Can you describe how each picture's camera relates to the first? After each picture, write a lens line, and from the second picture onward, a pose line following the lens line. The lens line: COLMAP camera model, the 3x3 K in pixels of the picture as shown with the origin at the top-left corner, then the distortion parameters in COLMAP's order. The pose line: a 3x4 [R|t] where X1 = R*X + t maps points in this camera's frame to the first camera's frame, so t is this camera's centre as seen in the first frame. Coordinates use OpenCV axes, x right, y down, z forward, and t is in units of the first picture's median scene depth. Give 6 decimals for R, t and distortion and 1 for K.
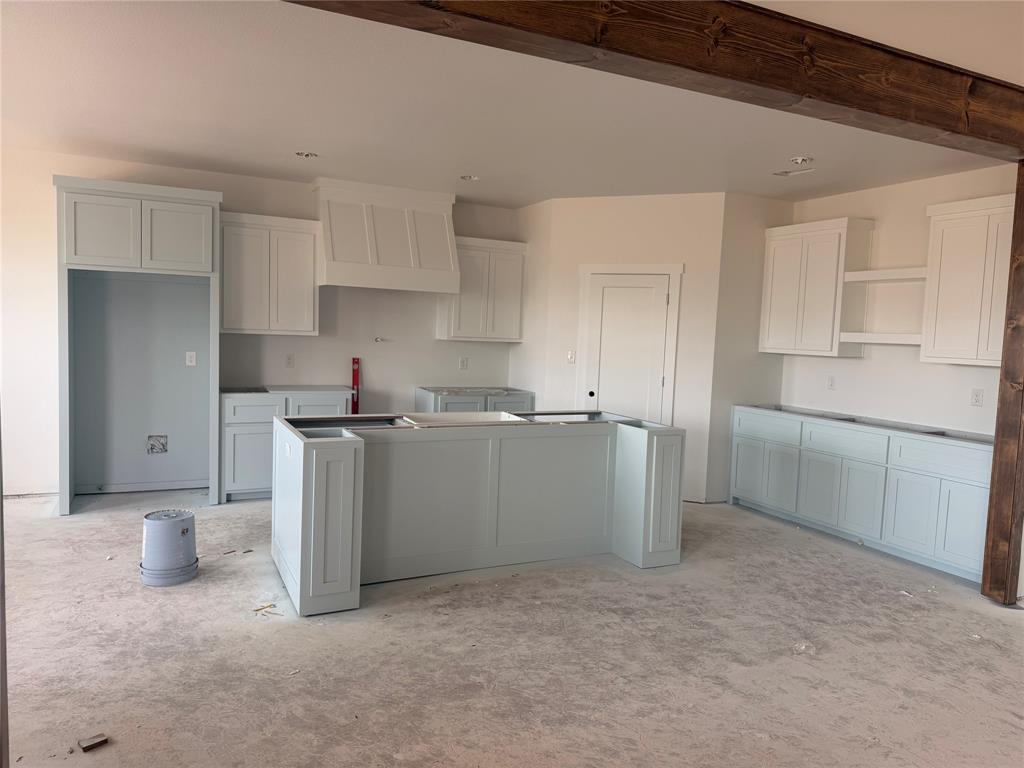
lens RADIAL K [[719.0, 0, 512.0], [0, 719.0, 384.0], [0, 0, 1]] dist [-0.000708, -0.008138]
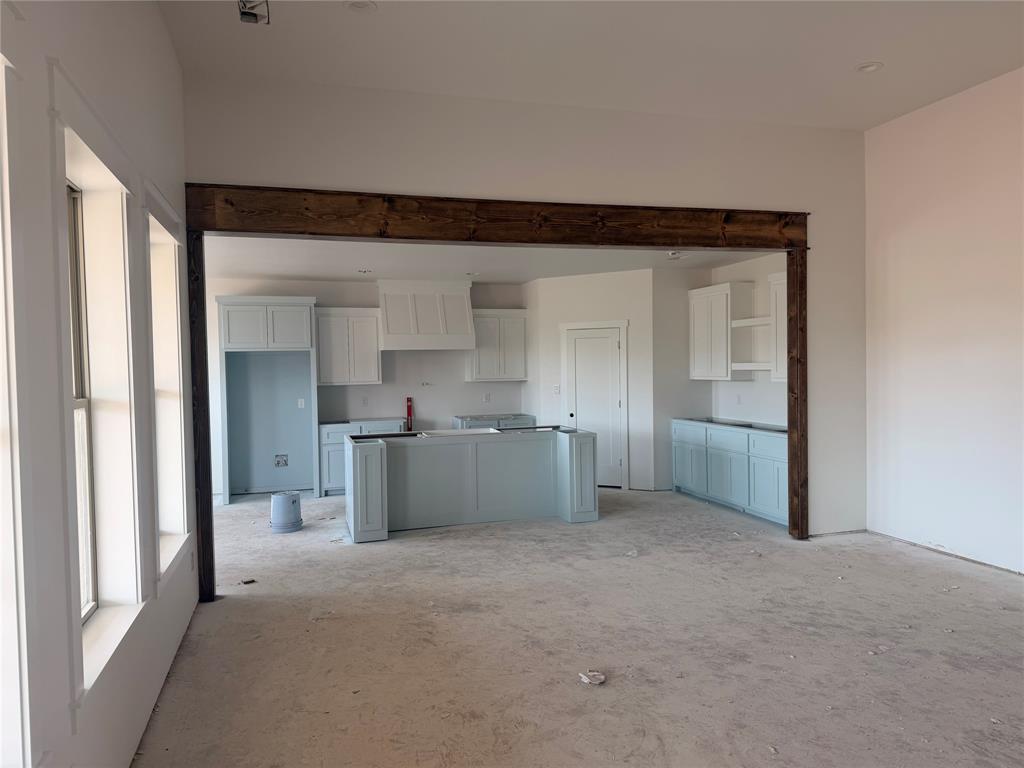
lens RADIAL K [[711.8, 0, 507.8], [0, 711.8, 384.2], [0, 0, 1]] dist [0.101195, -0.149077]
pose [[0.985558, -0.050602, -0.161599, 0.272483], [0.042529, 0.997687, -0.053033, 0.027557], [0.163909, 0.045394, 0.985430, -0.500141]]
